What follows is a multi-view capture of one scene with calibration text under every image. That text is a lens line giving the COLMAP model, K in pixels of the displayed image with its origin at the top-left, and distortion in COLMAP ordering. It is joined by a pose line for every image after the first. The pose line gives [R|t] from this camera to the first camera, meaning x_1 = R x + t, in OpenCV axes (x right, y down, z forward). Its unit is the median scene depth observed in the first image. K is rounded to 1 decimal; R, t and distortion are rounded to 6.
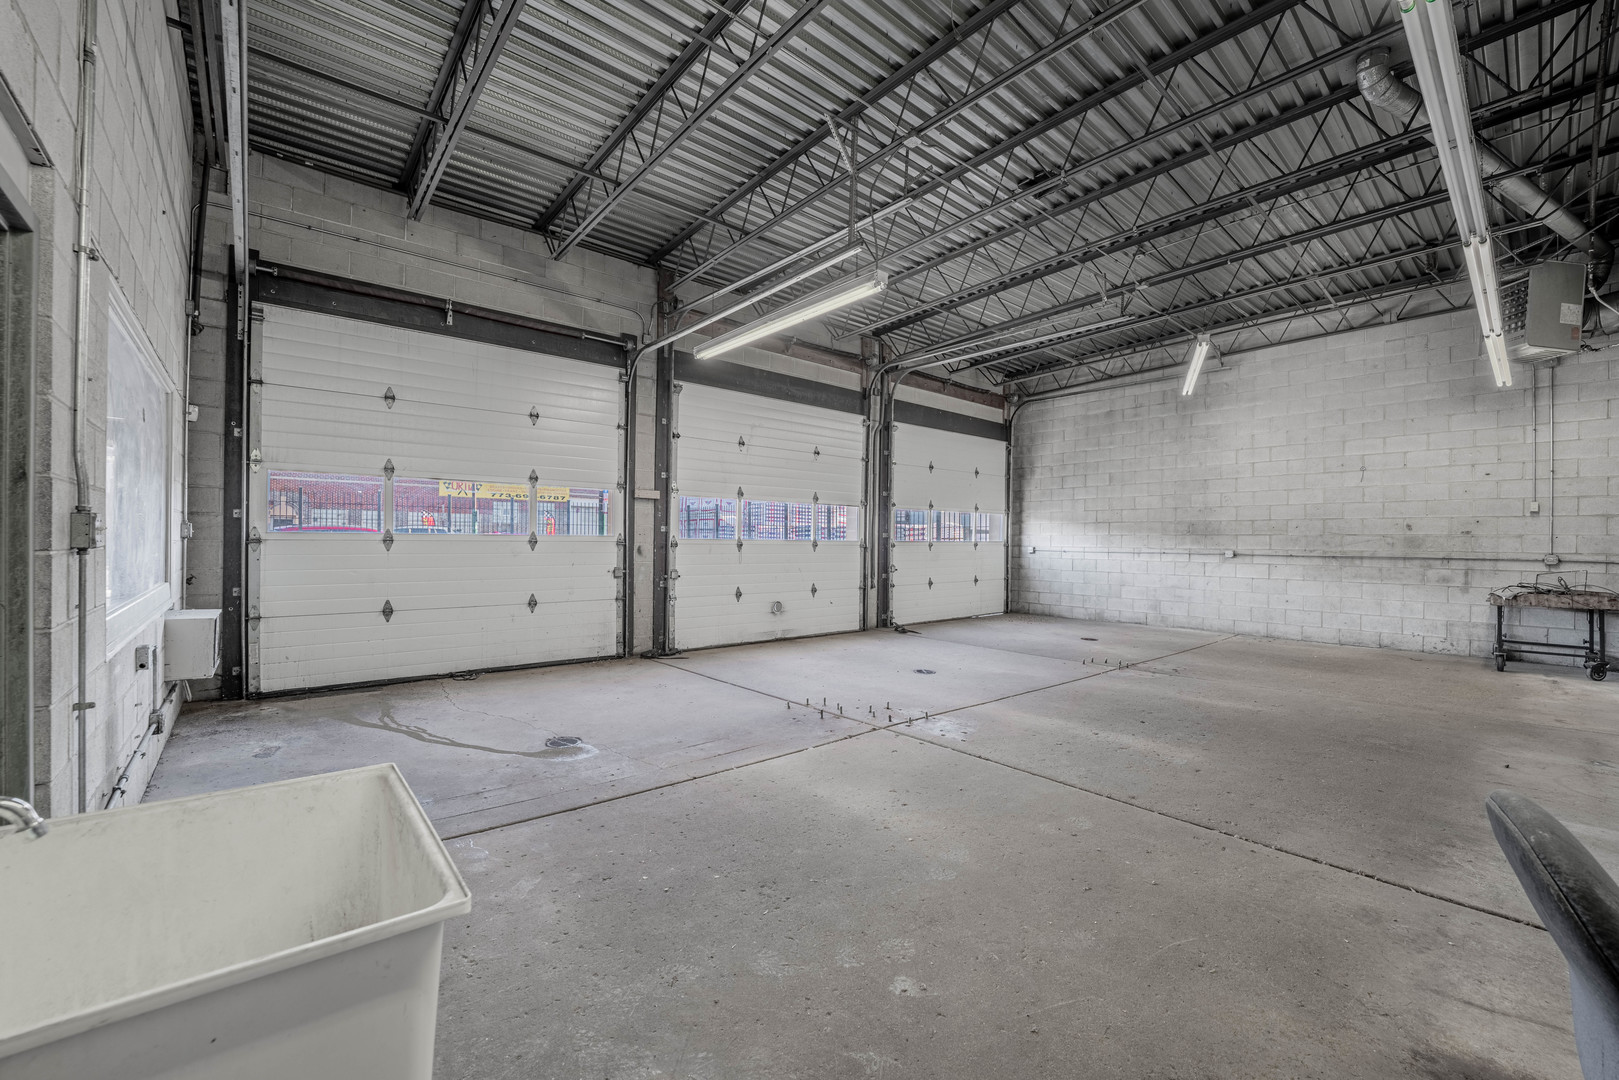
lens RADIAL K [[655.5, 0, 810.0], [0, 655.5, 539.1], [0, 0, 1]] dist [-0.025090, -0.000079]
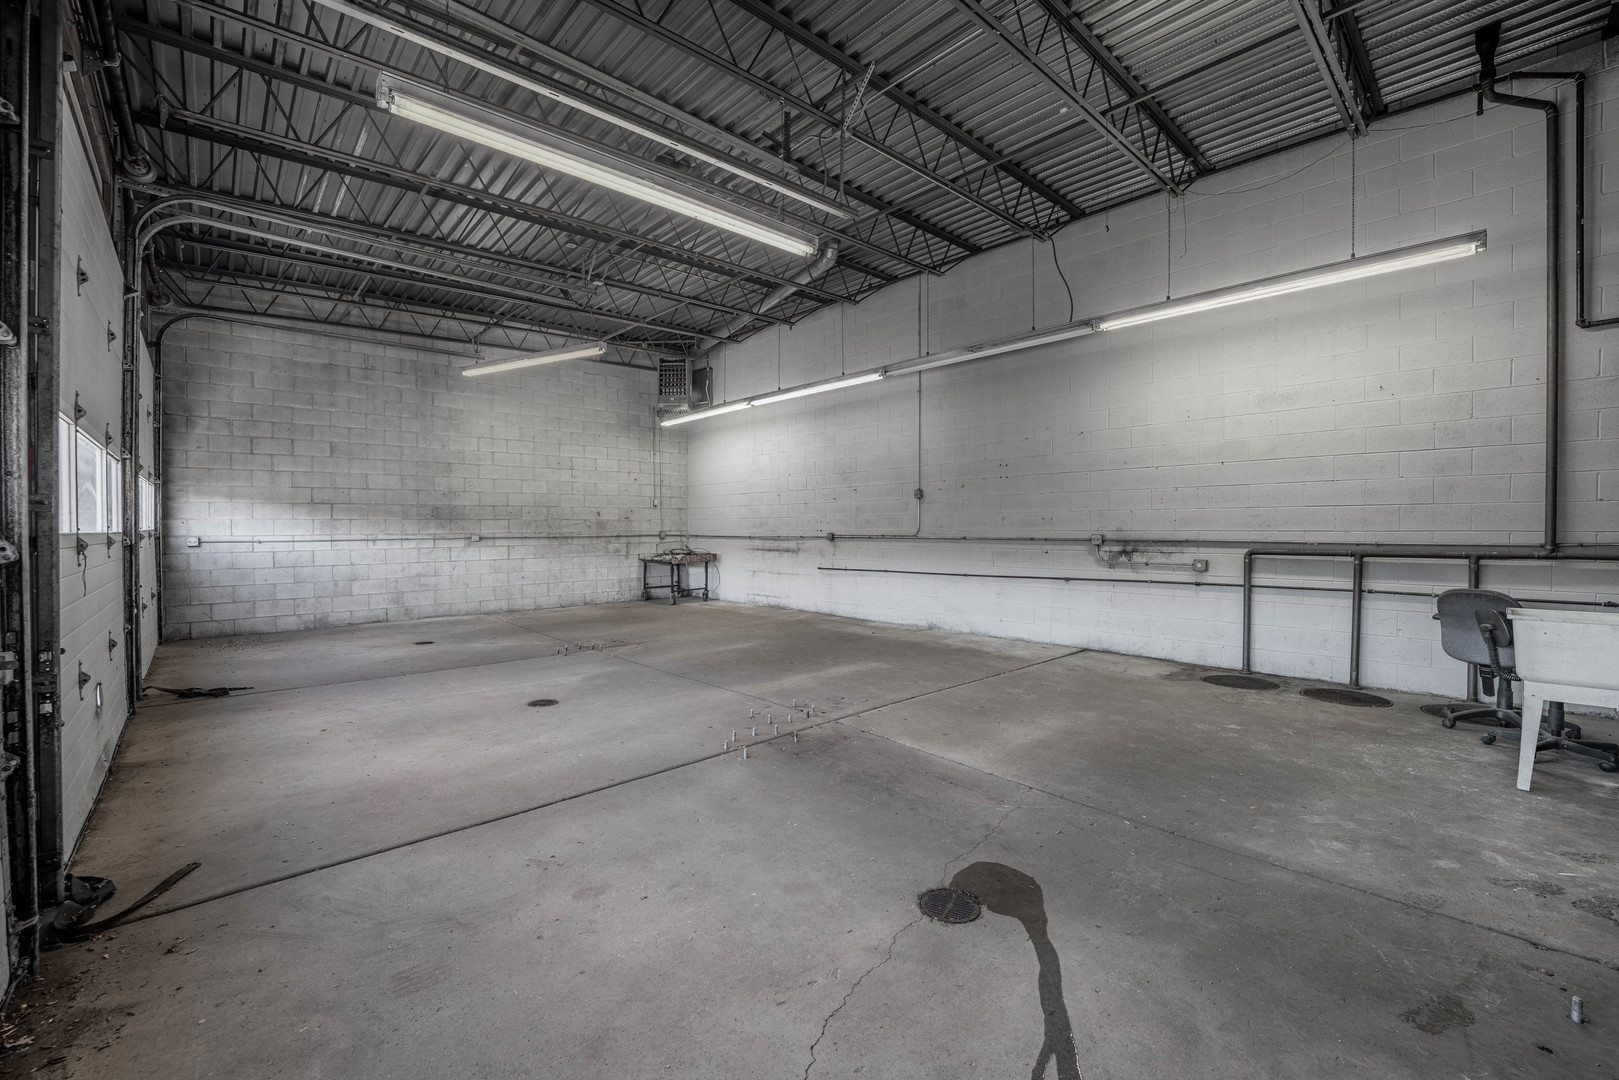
lens RADIAL K [[655.5, 0, 807.0], [0, 655.5, 533.1], [0, 0, 1]] dist [-0.025090, -0.000079]
pose [[-0.024391, -0.020831, 0.999485, -0.385869], [0.003252, 0.999776, 0.020917, -0.004349], [-0.999697, 0.003760, -0.024318, 0.479195]]
